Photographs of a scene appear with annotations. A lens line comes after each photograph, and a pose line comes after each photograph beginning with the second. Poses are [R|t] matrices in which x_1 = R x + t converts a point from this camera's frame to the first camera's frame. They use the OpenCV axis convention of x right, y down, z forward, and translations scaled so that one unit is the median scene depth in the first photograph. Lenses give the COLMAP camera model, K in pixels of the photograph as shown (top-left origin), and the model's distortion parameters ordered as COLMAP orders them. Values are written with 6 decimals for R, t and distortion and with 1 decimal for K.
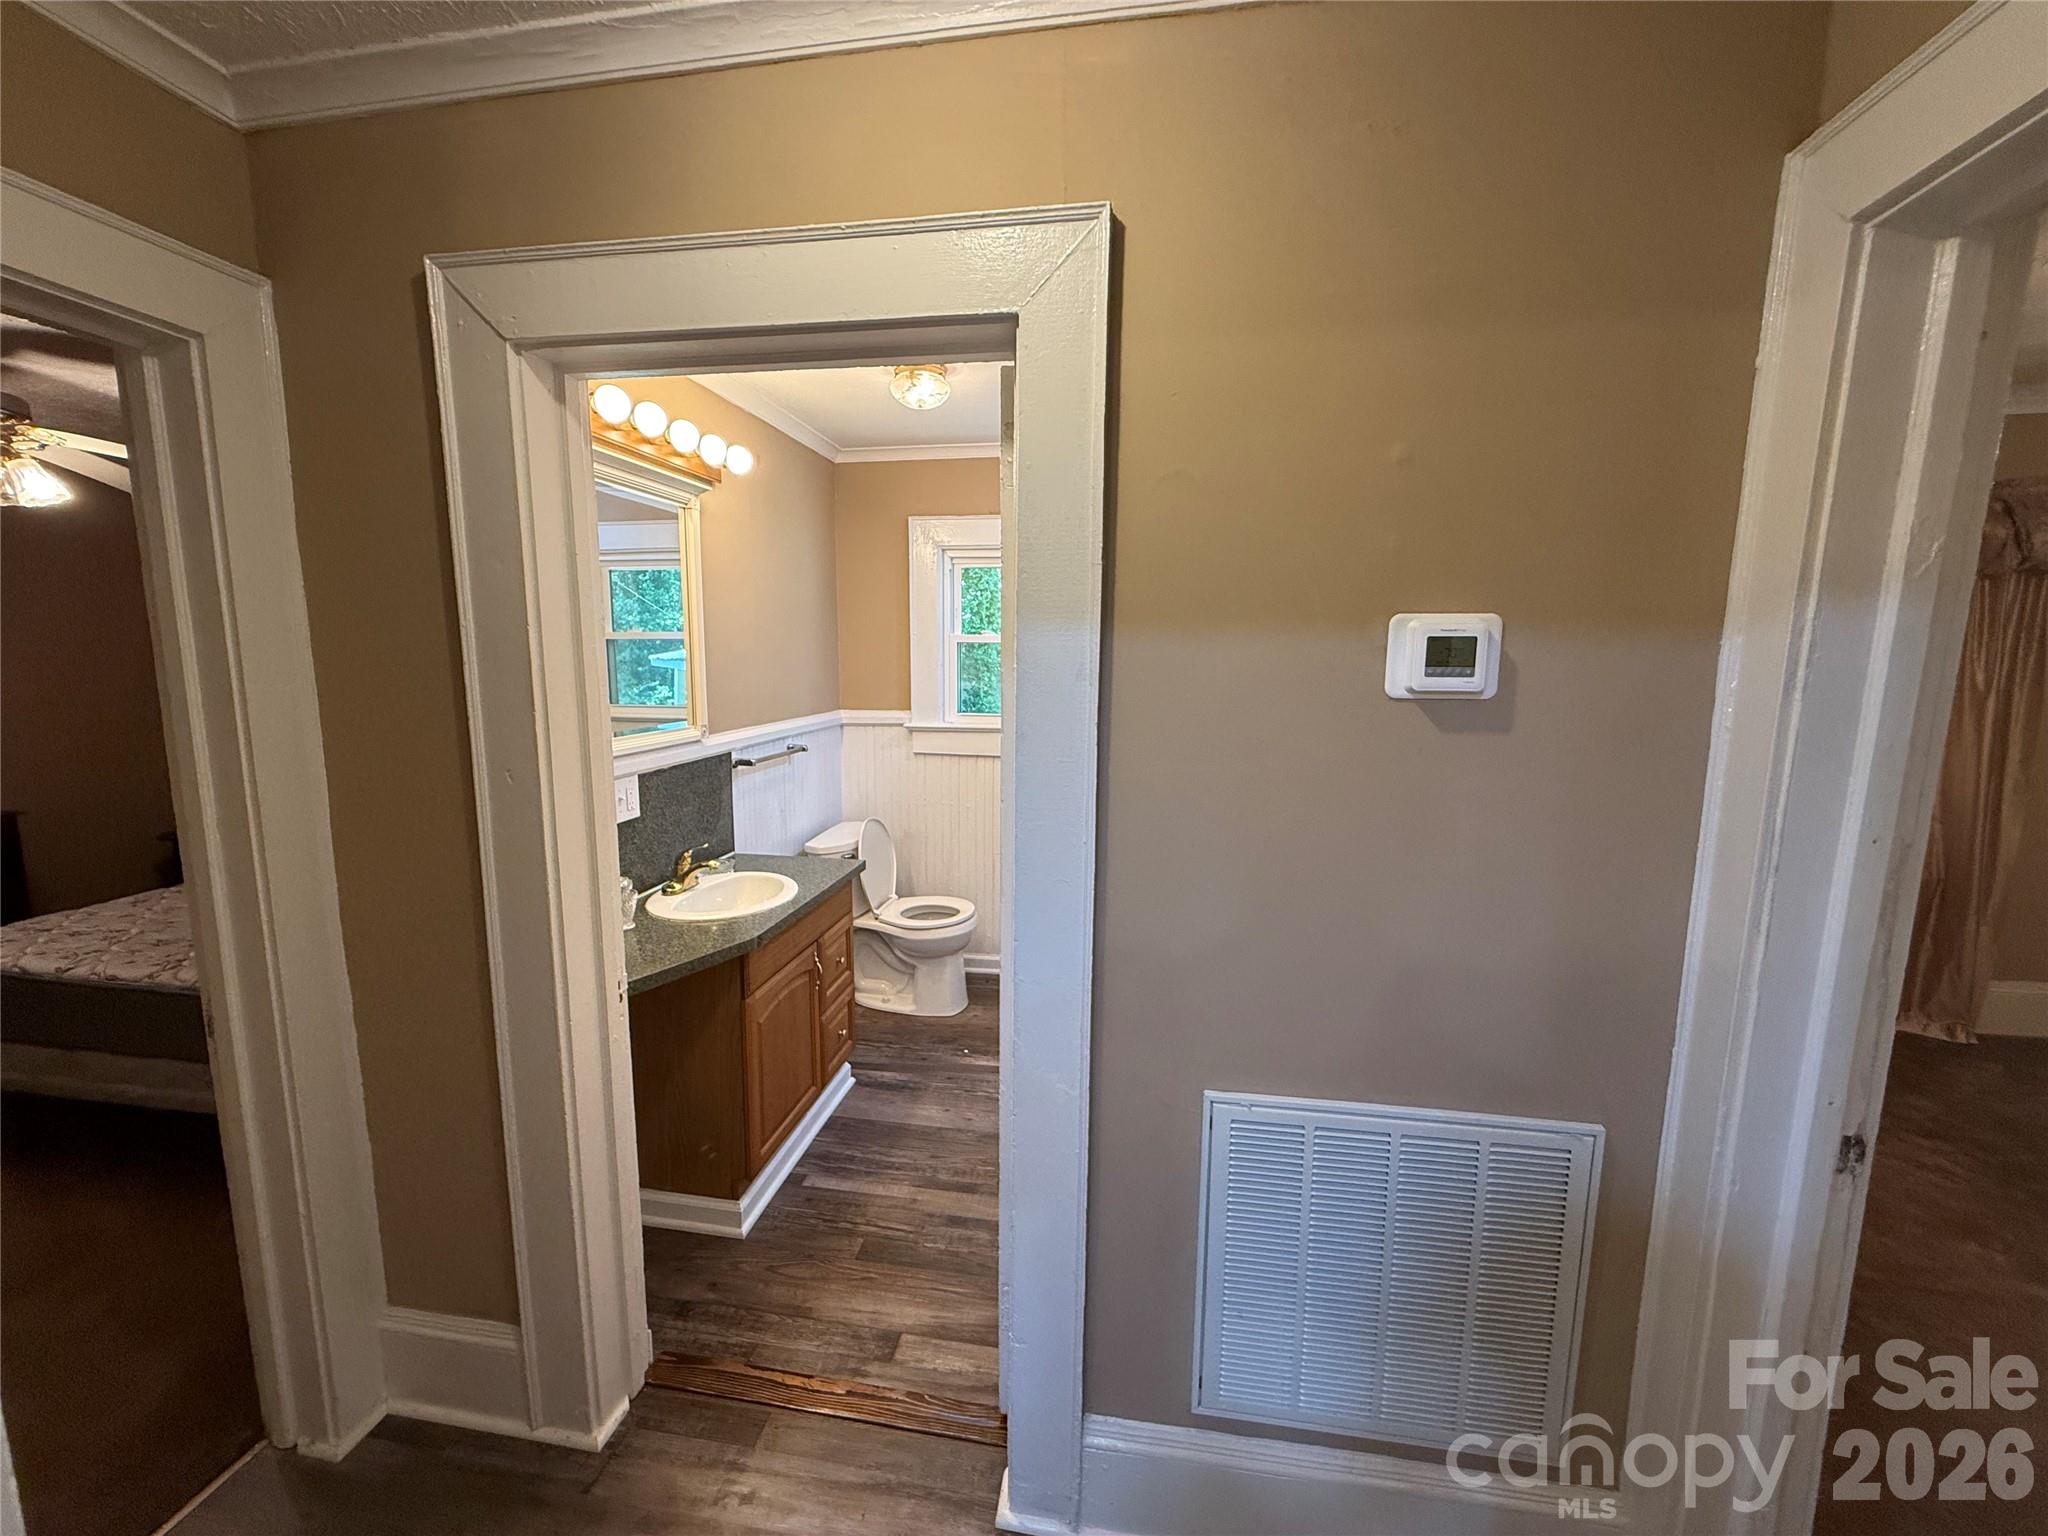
lens RADIAL K [[821.8, 0, 1018.4], [0, 821.8, 769.5], [0, 0, 1]] dist [0.000187, -0.000088]
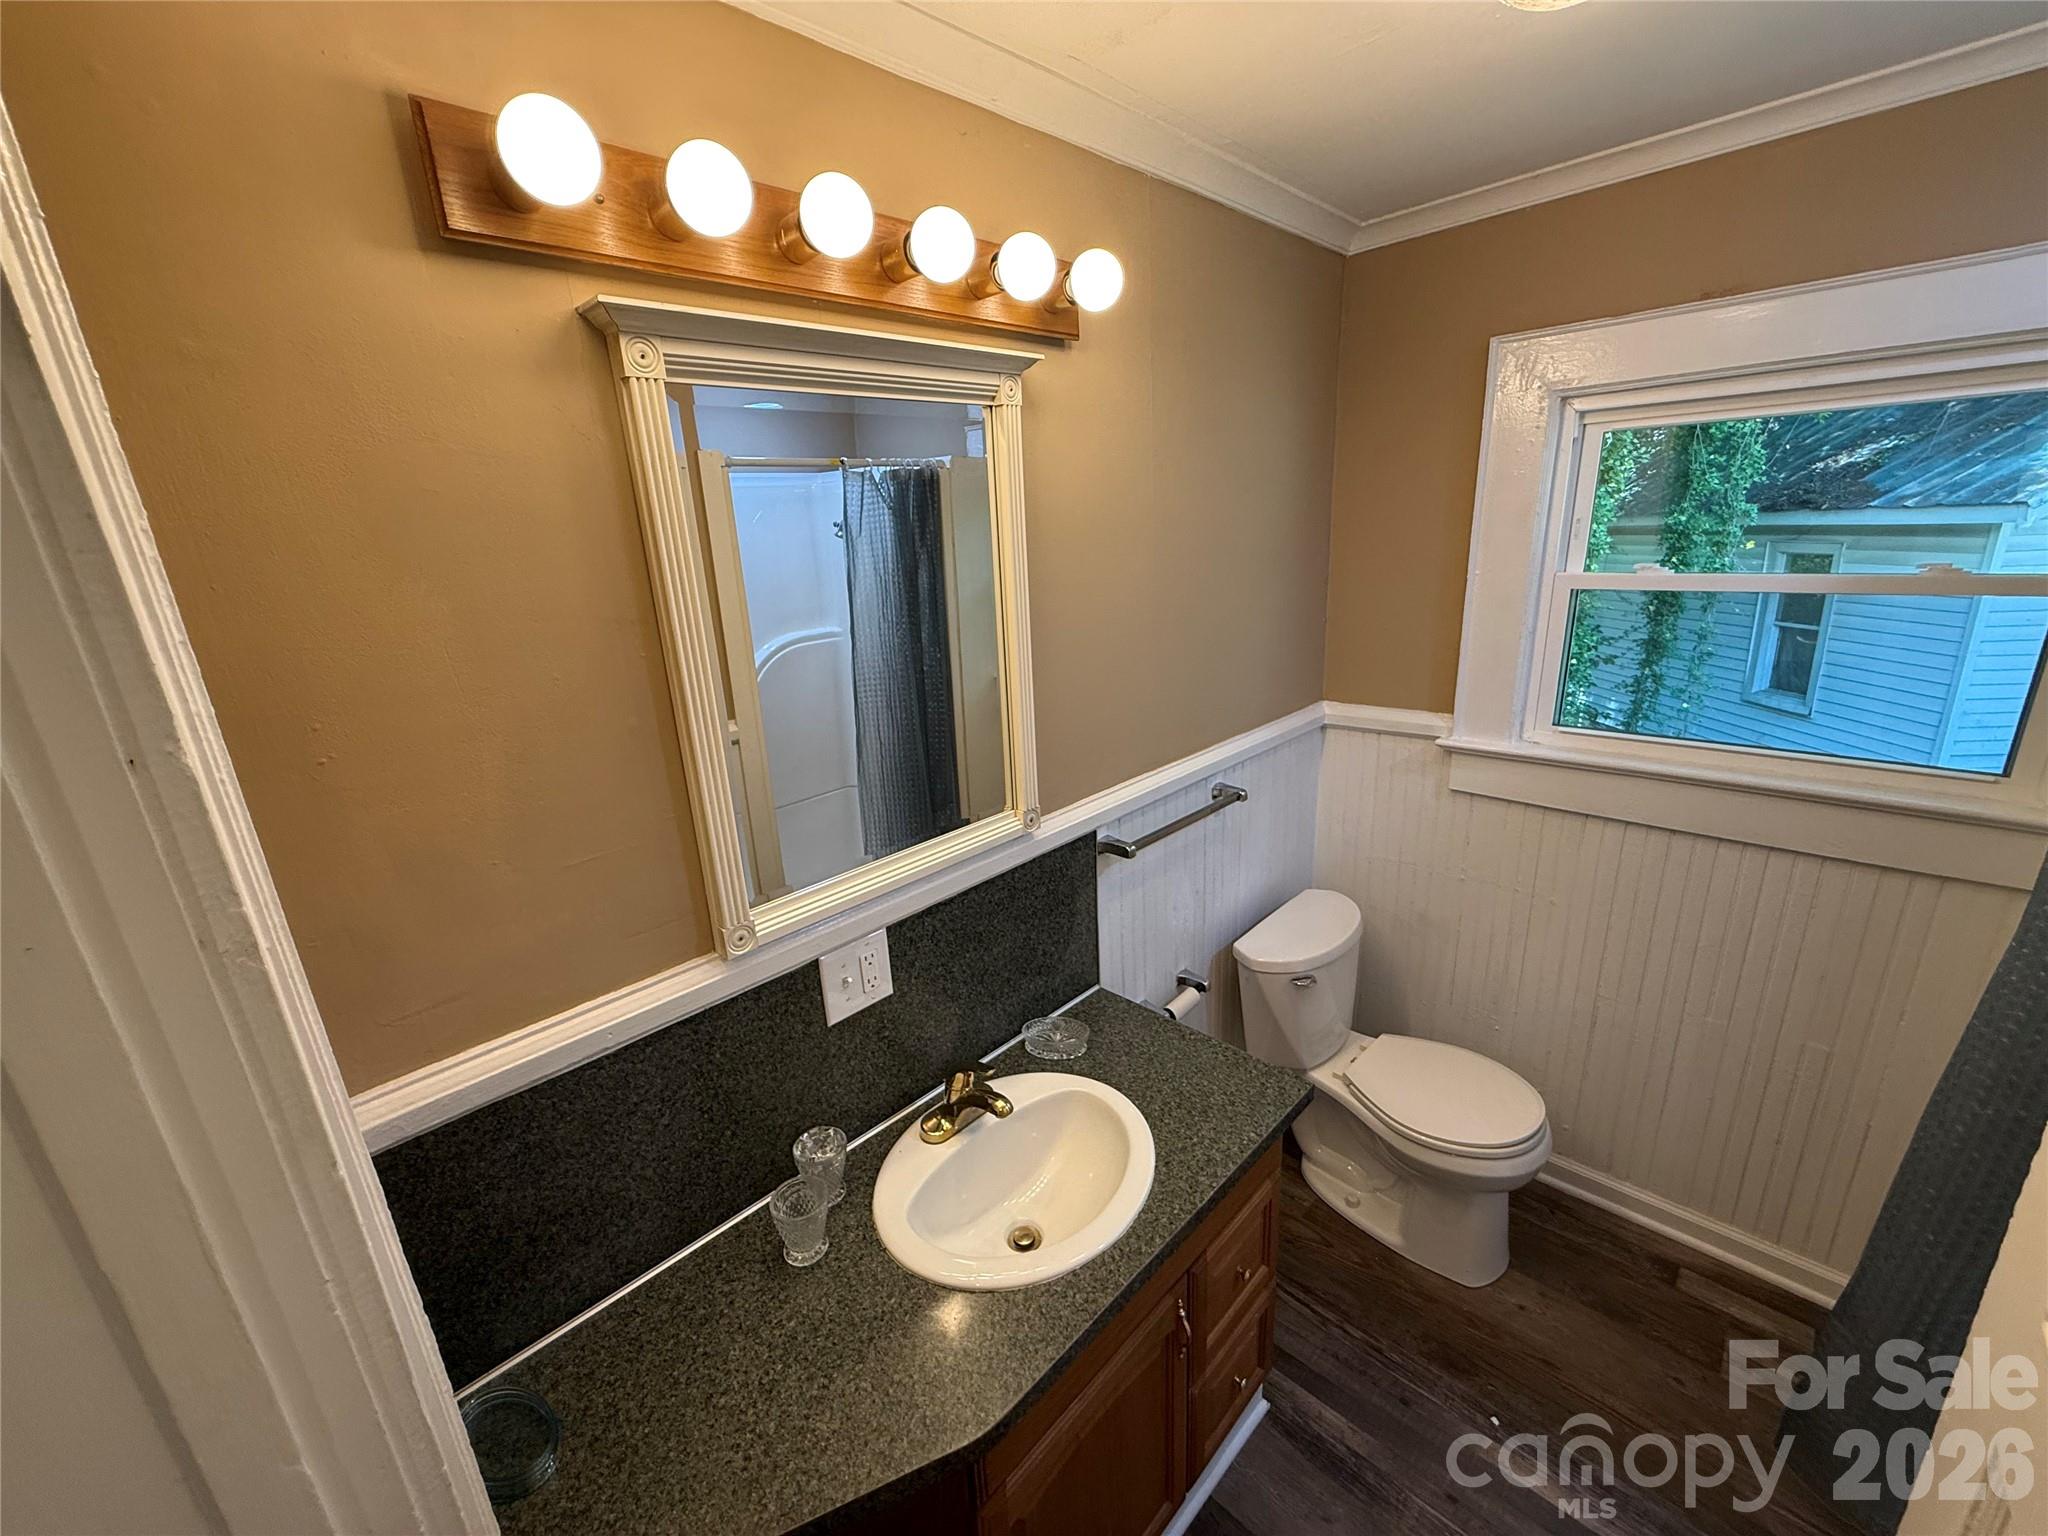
lens RADIAL K [[821.8, 0, 1018.4], [0, 821.8, 769.5], [0, 0, 1]] dist [0.000187, -0.000088]
pose [[0.816364, 0.115597, -0.565850, -0.060387], [-0.021657, 0.985202, 0.170021, -0.140355], [0.577131, -0.126545, 0.806788, 0.437347]]
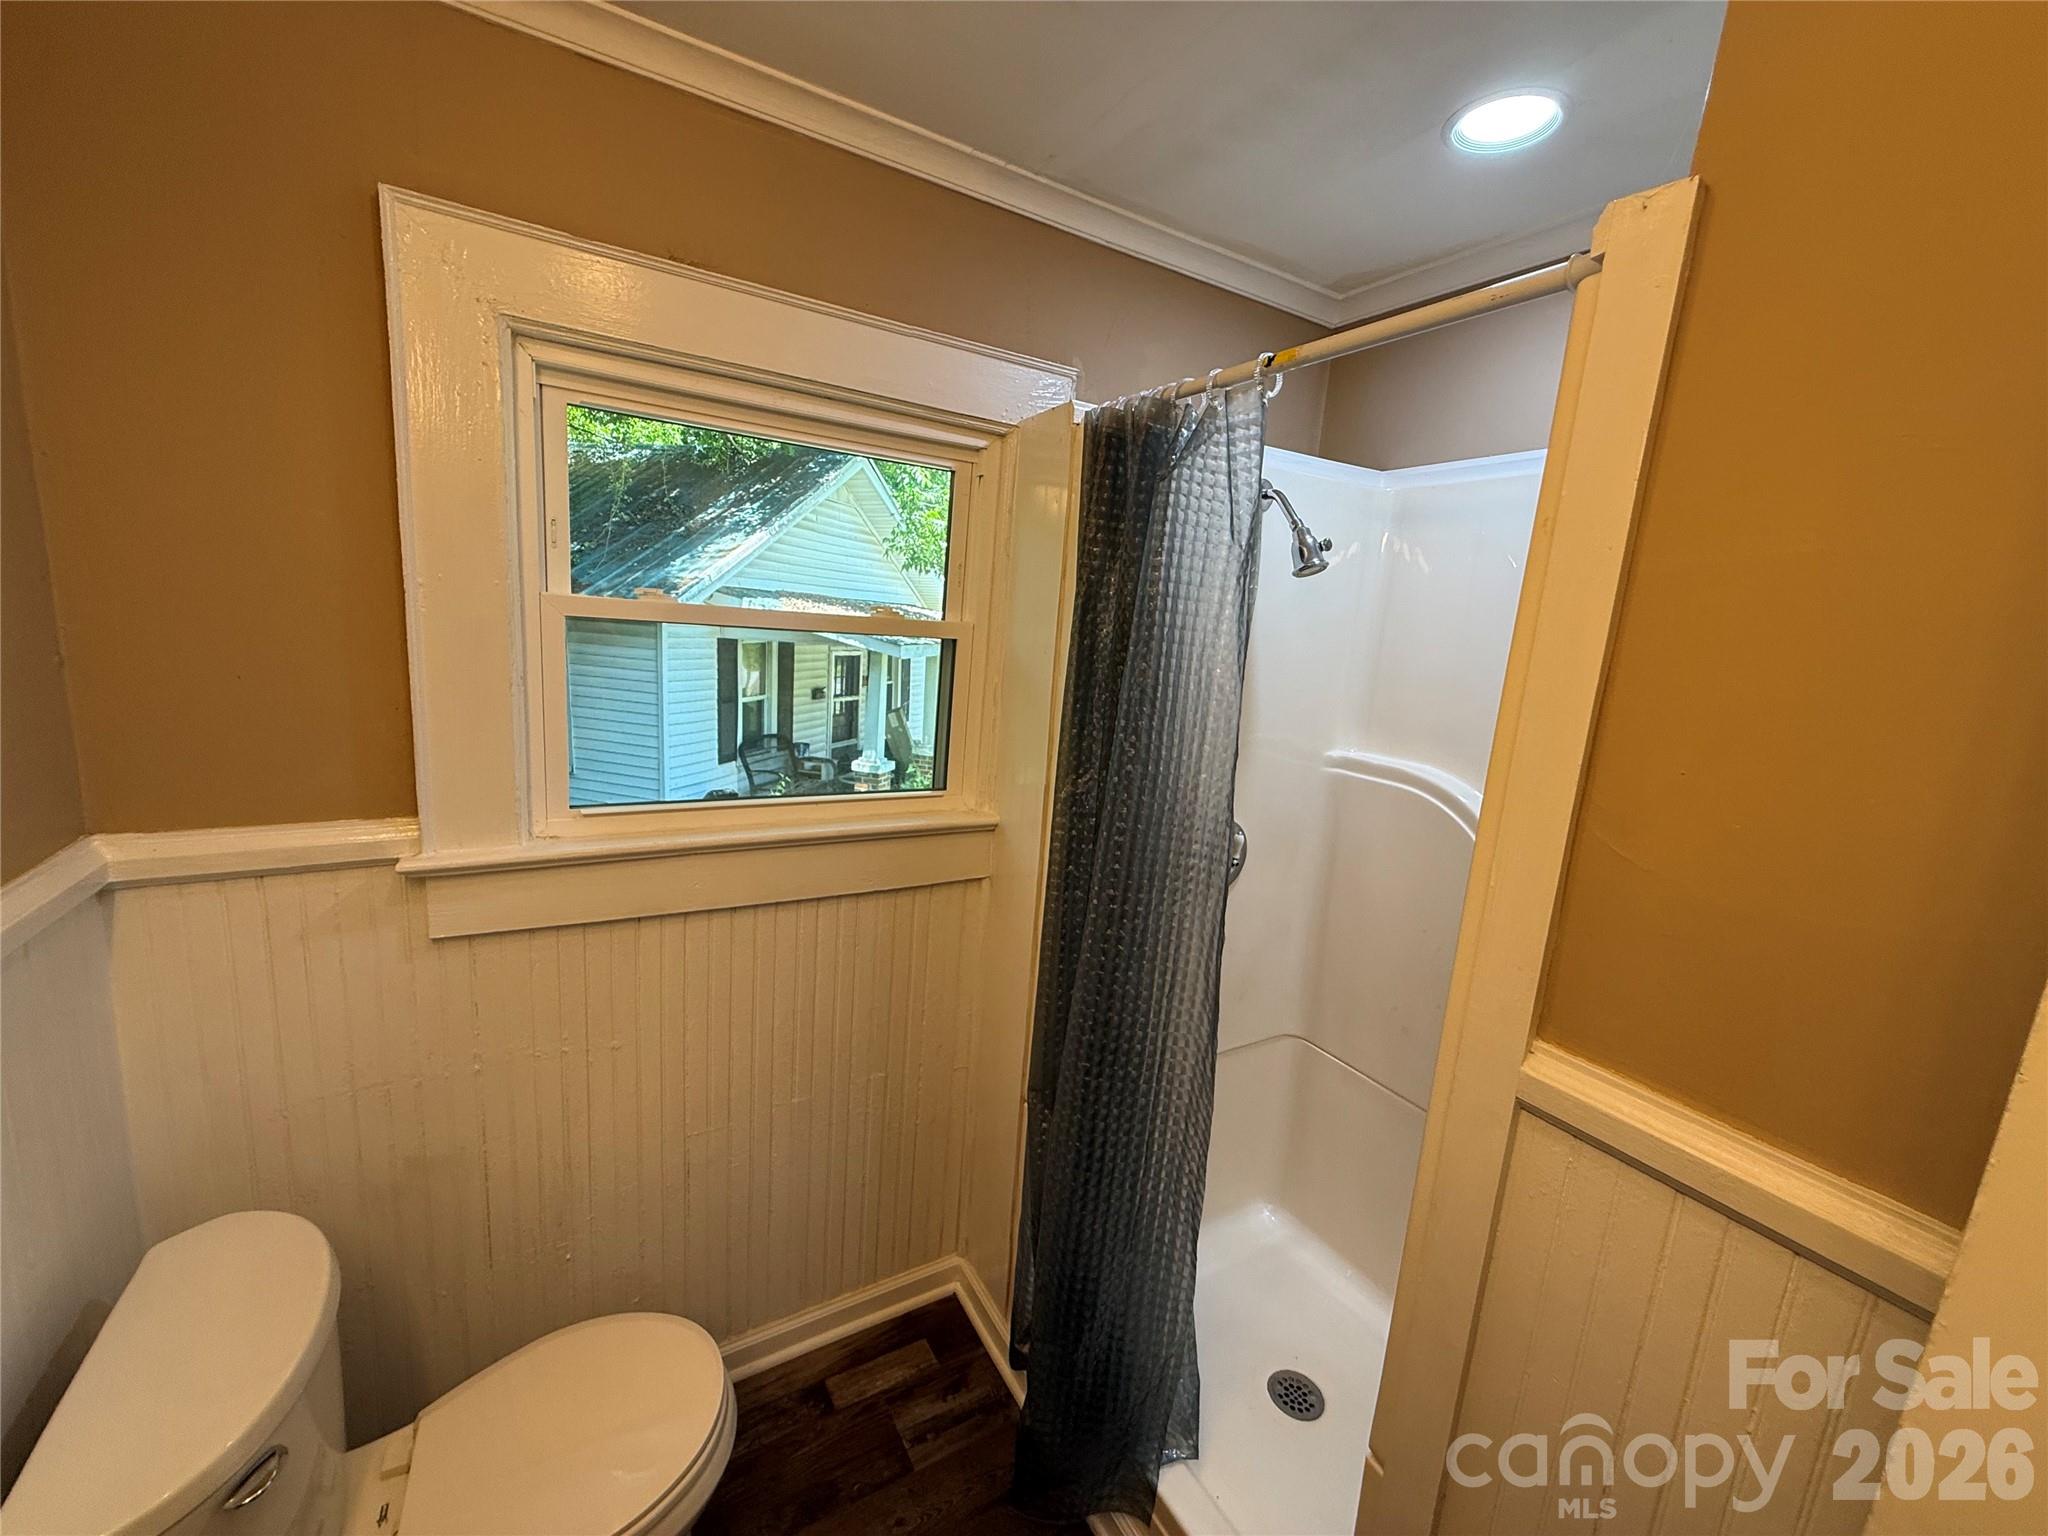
lens RADIAL K [[821.8, 0, 1018.4], [0, 821.8, 769.5], [0, 0, 1]] dist [0.000187, -0.000088]
pose [[0.761259, -0.074677, 0.644133, -0.179332], [0.030473, 0.996369, 0.079498, -0.125489], [-0.647731, -0.040890, 0.760771, 0.677711]]
